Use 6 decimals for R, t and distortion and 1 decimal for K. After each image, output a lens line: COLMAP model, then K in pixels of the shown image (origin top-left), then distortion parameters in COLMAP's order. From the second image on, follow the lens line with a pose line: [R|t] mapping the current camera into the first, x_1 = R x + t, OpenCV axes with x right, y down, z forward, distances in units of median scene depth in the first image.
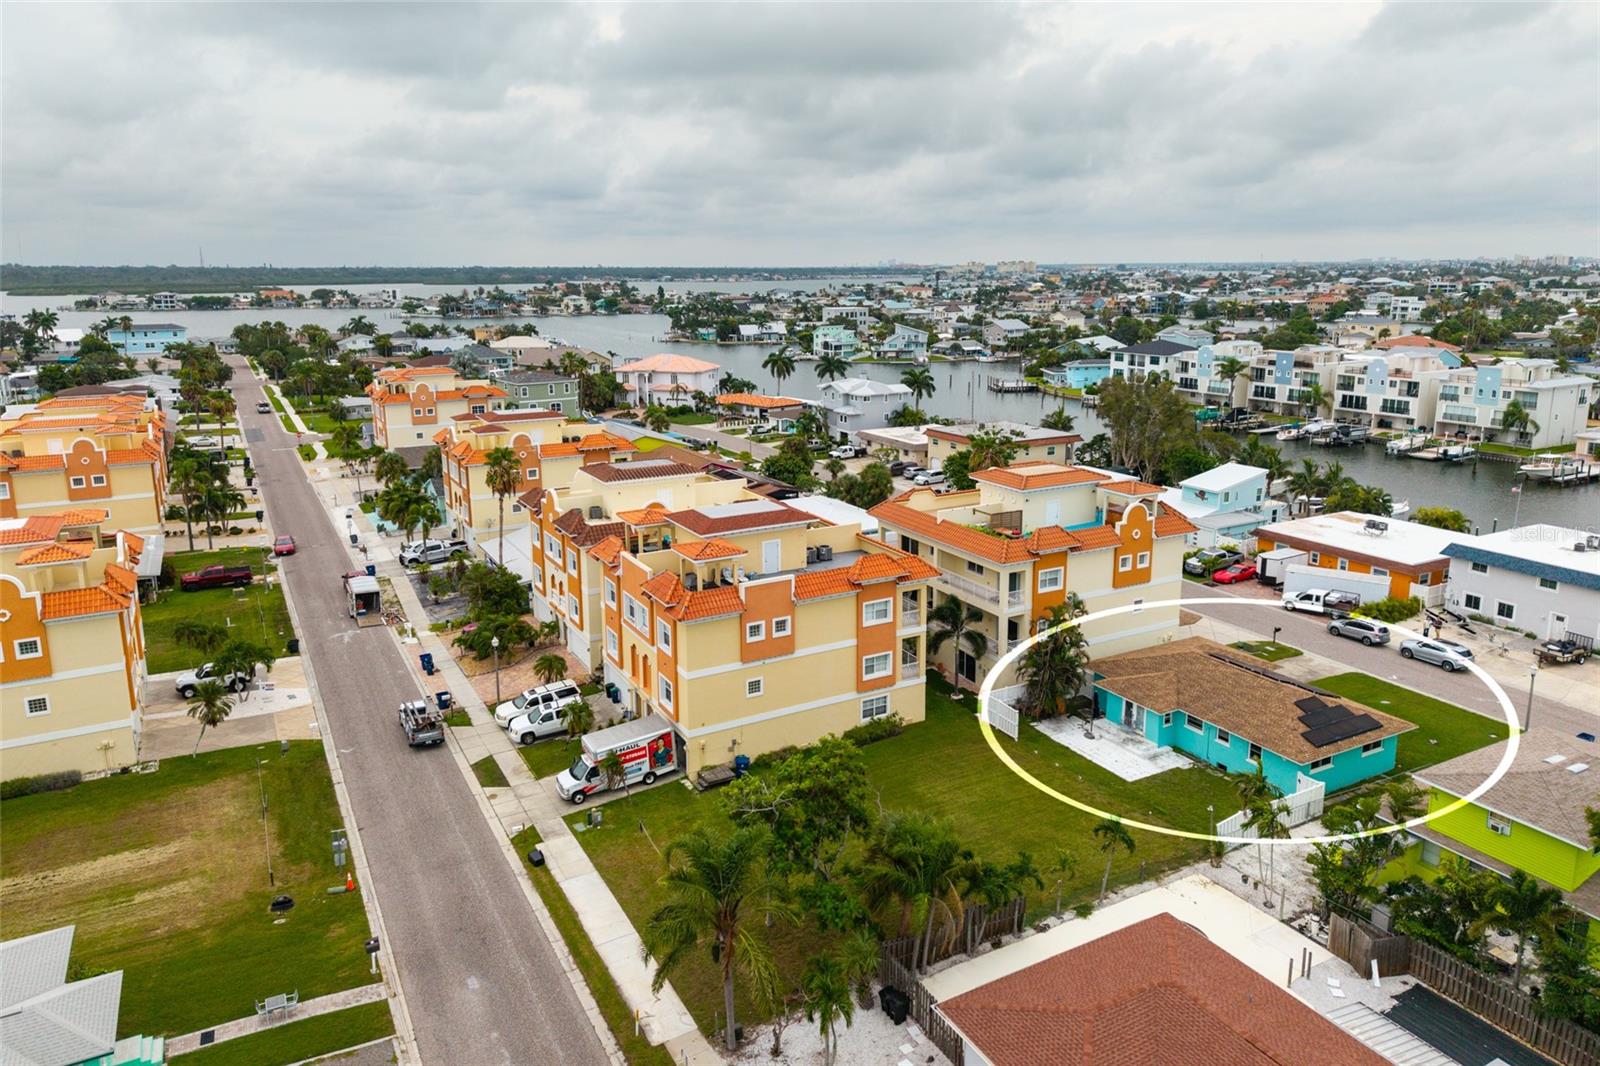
lens RADIAL K [[1056.1, 0, 802.4], [0, 1056.1, 493.2], [0, 0, 1]] dist [0.068812, -0.060380]
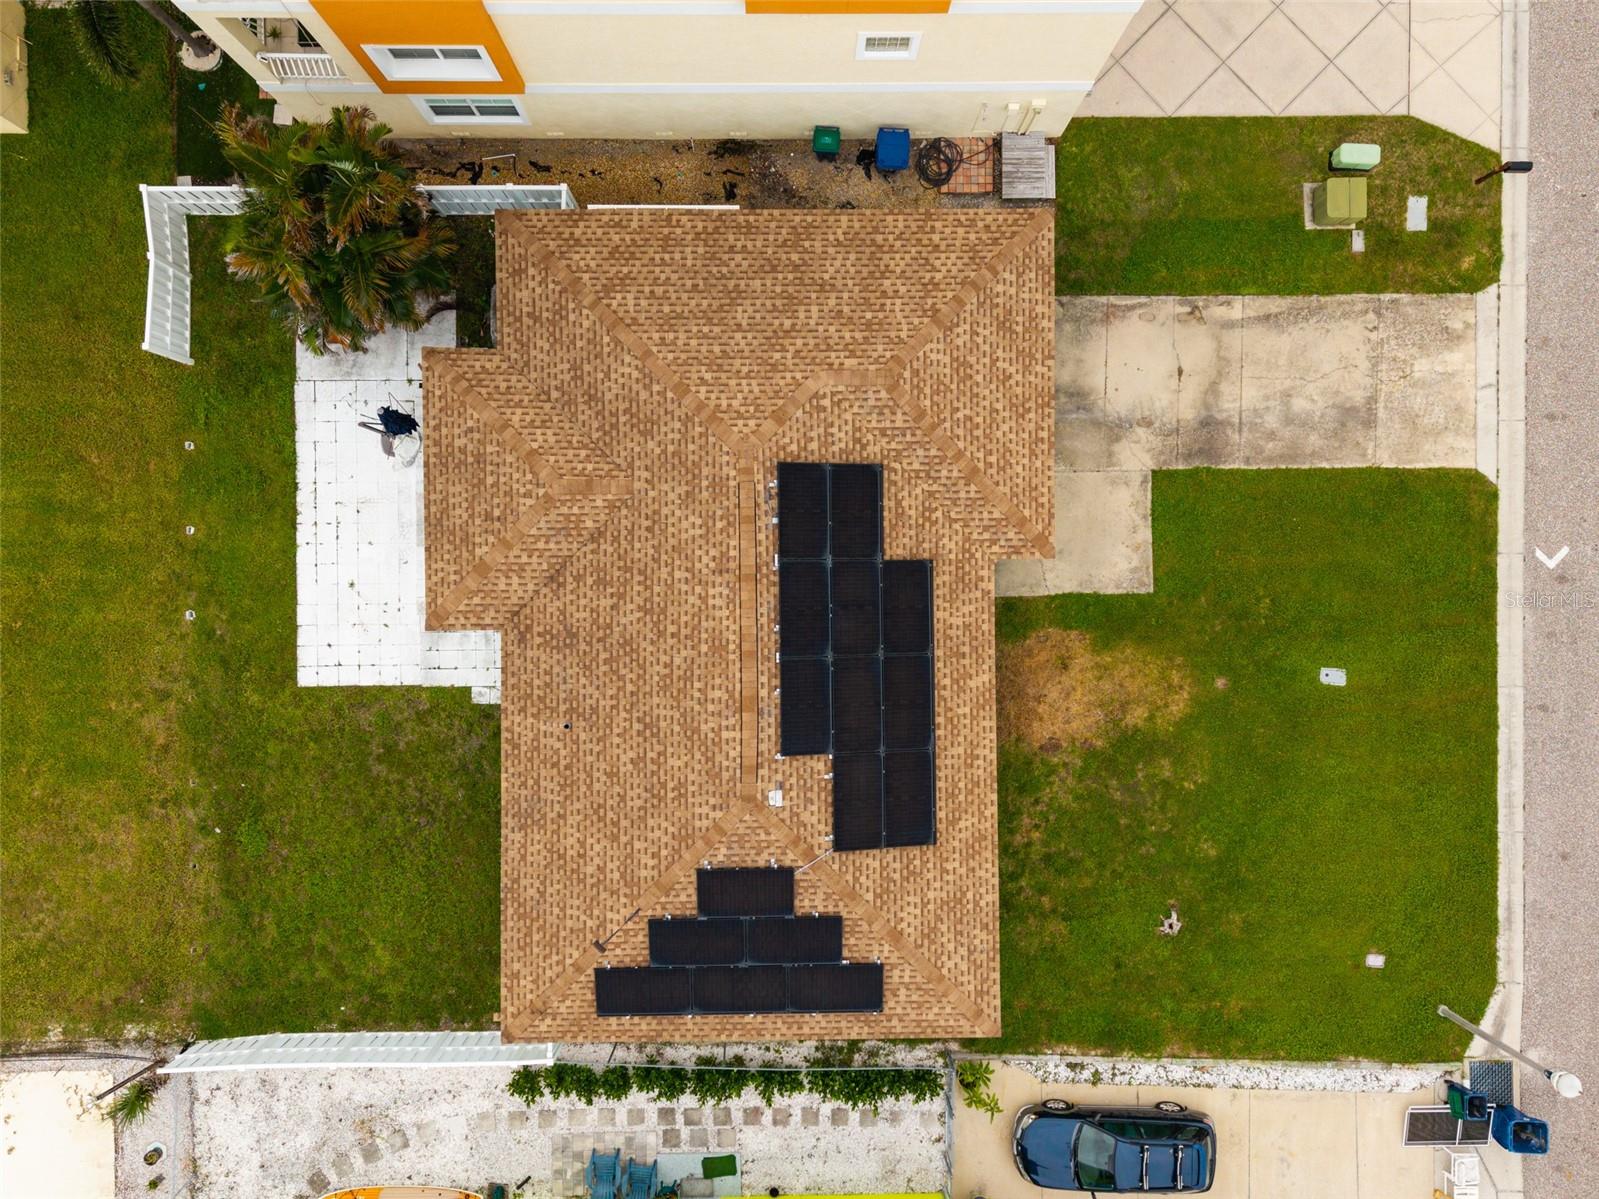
lens RADIAL K [[1232.6, 0, 799.1], [0, 1232.6, 574.0], [0, 0, 1]] dist [0.057212, -0.048868]
pose [[0.879341, 0.476035, 0.012251, 0.213615], [-0.109312, 0.176751, 0.978167, -0.095609], [0.463476, -0.861481, 0.207460, 0.492477]]
